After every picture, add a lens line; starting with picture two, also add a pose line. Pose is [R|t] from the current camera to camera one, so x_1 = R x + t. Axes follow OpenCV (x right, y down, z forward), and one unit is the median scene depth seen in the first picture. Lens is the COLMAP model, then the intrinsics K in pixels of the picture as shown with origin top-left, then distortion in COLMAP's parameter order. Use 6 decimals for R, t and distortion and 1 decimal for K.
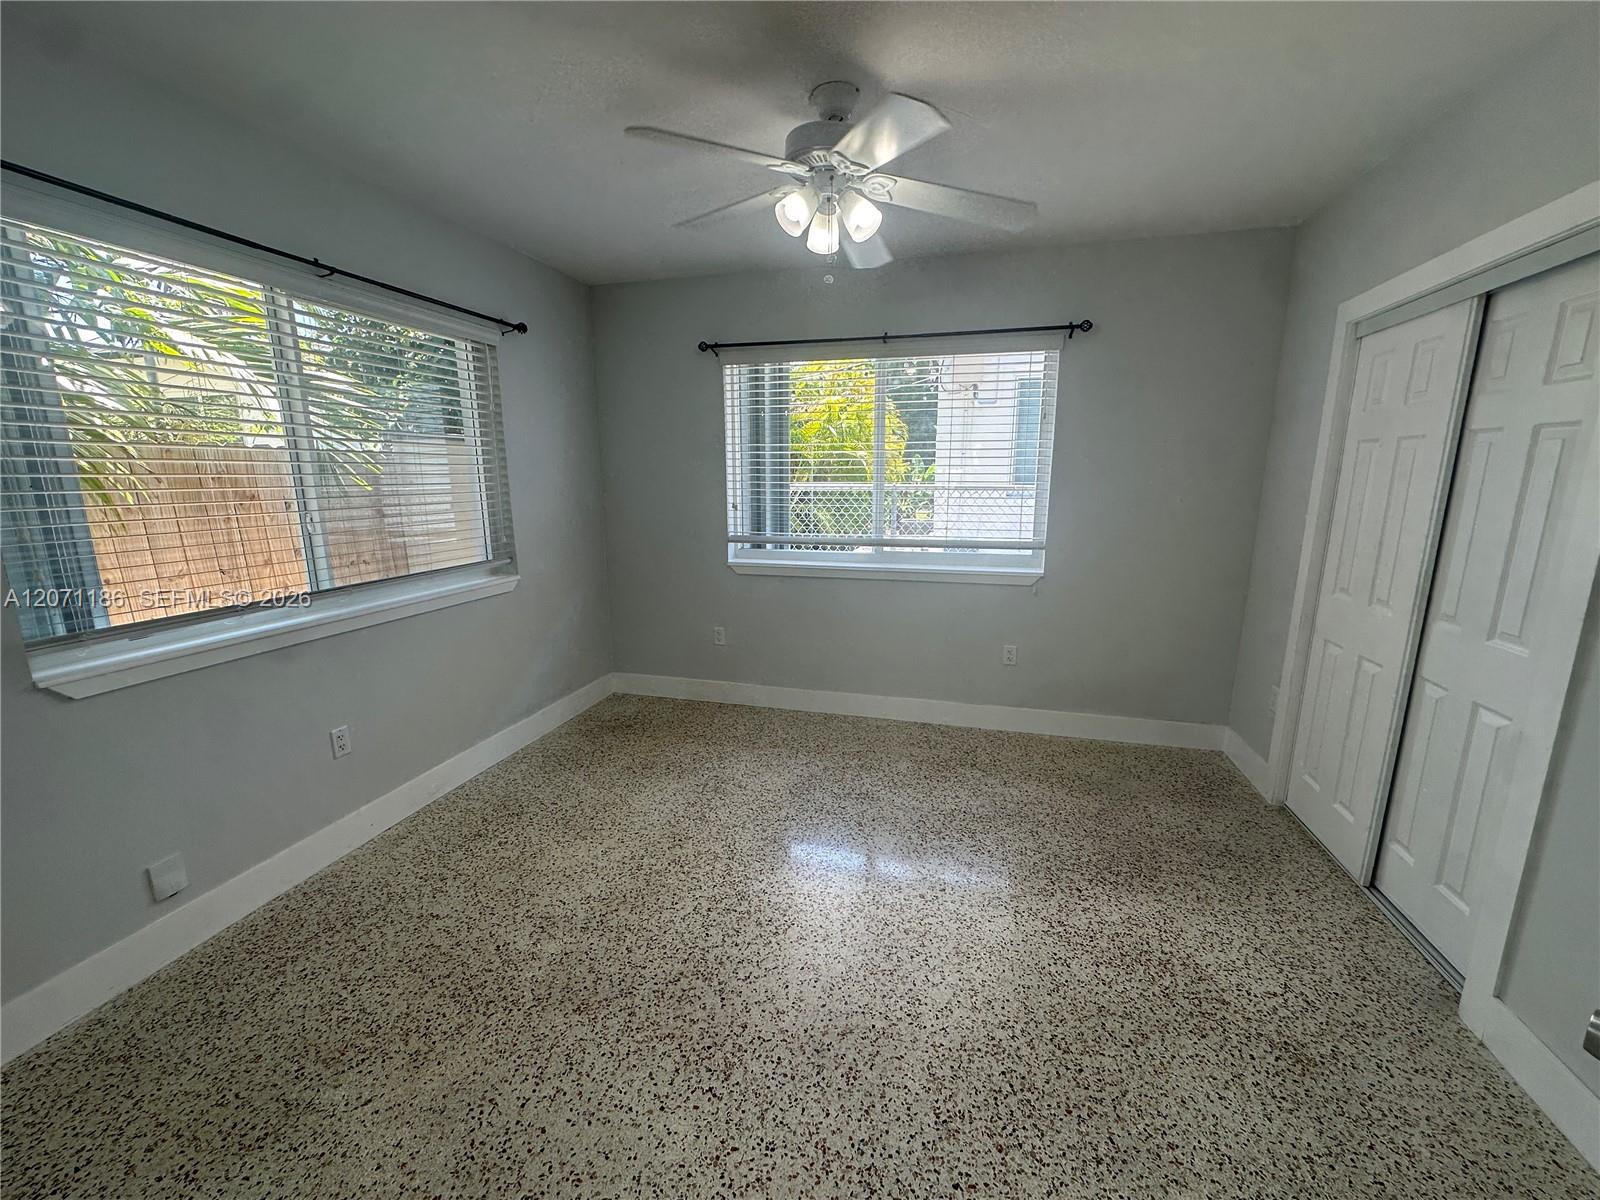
lens RADIAL K [[639.6, 0, 801.2], [0, 639.6, 602.1], [0, 0, 1]] dist [-0.002318, 0.000457]
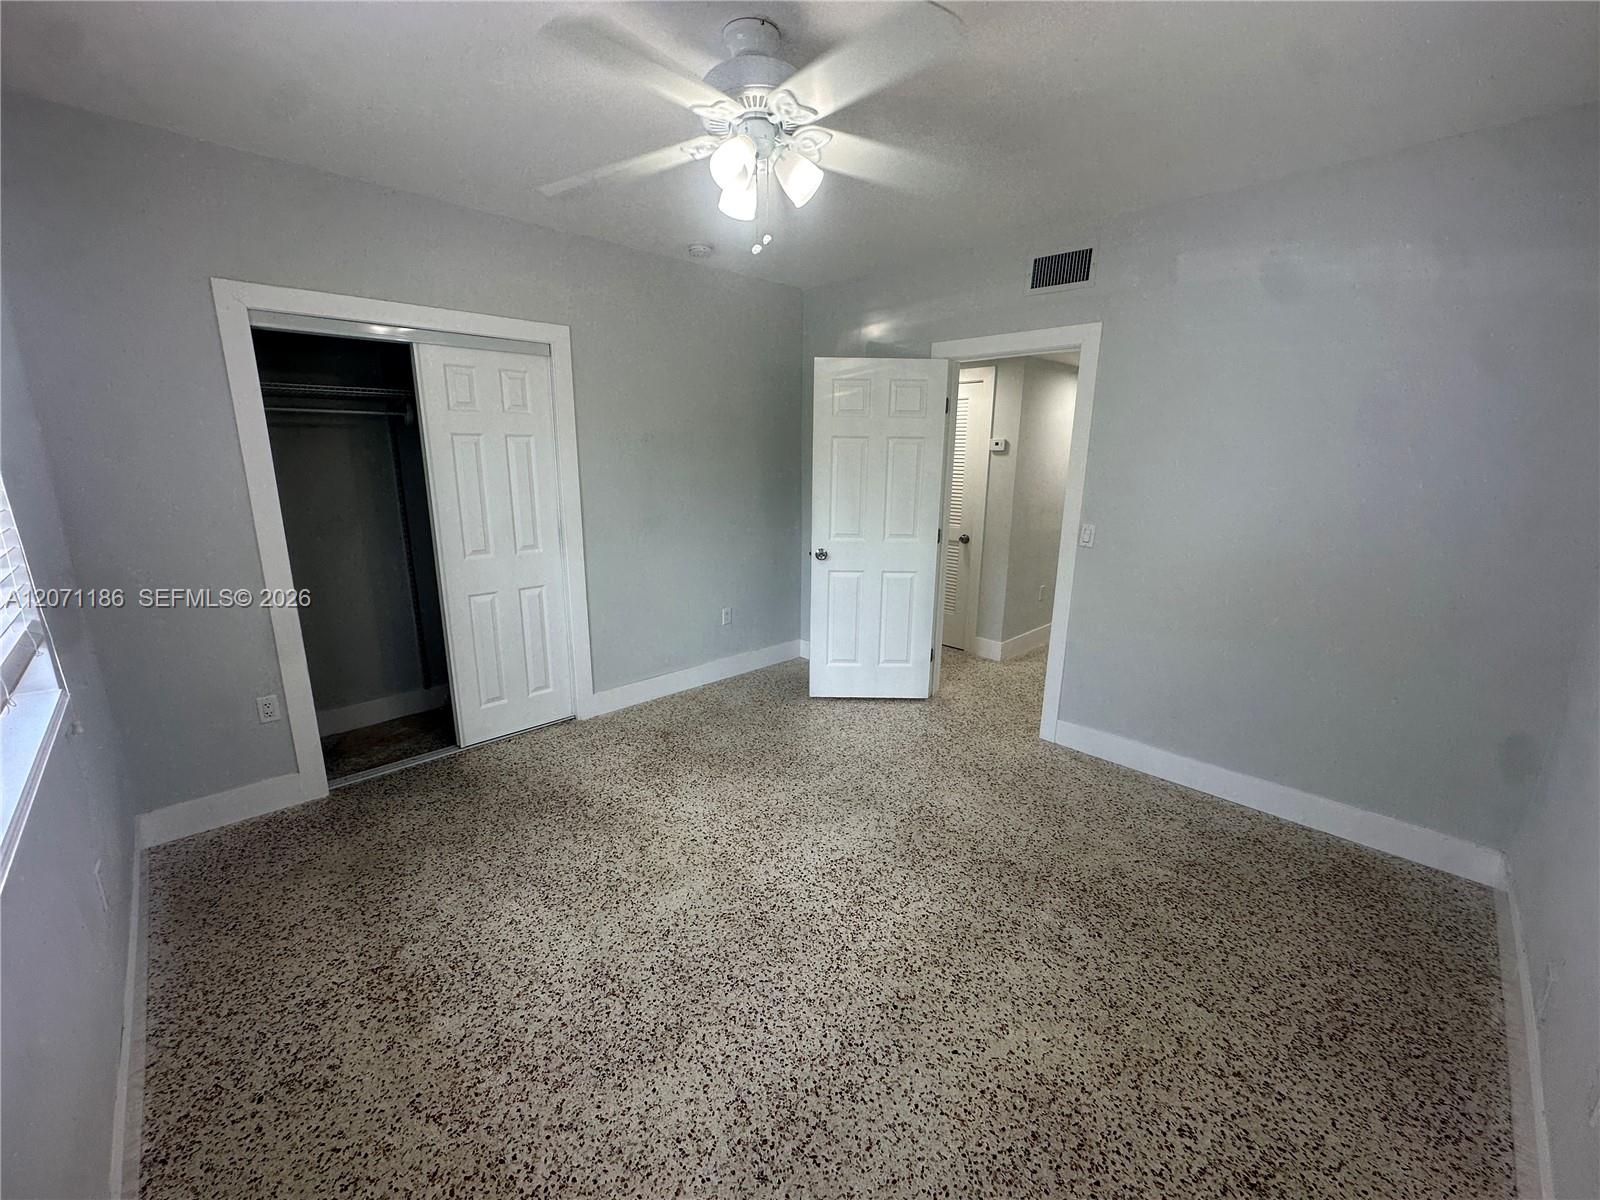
lens RADIAL K [[639.6, 0, 800.0], [0, 639.6, 599.9], [0, 0, 1]] dist [-0.002318, 0.000457]
pose [[-0.858112, -0.123092, 0.498490, -0.461058], [0.093004, 0.917520, 0.386662, -0.364875], [-0.504970, 0.378161, -0.775887, 1.673829]]
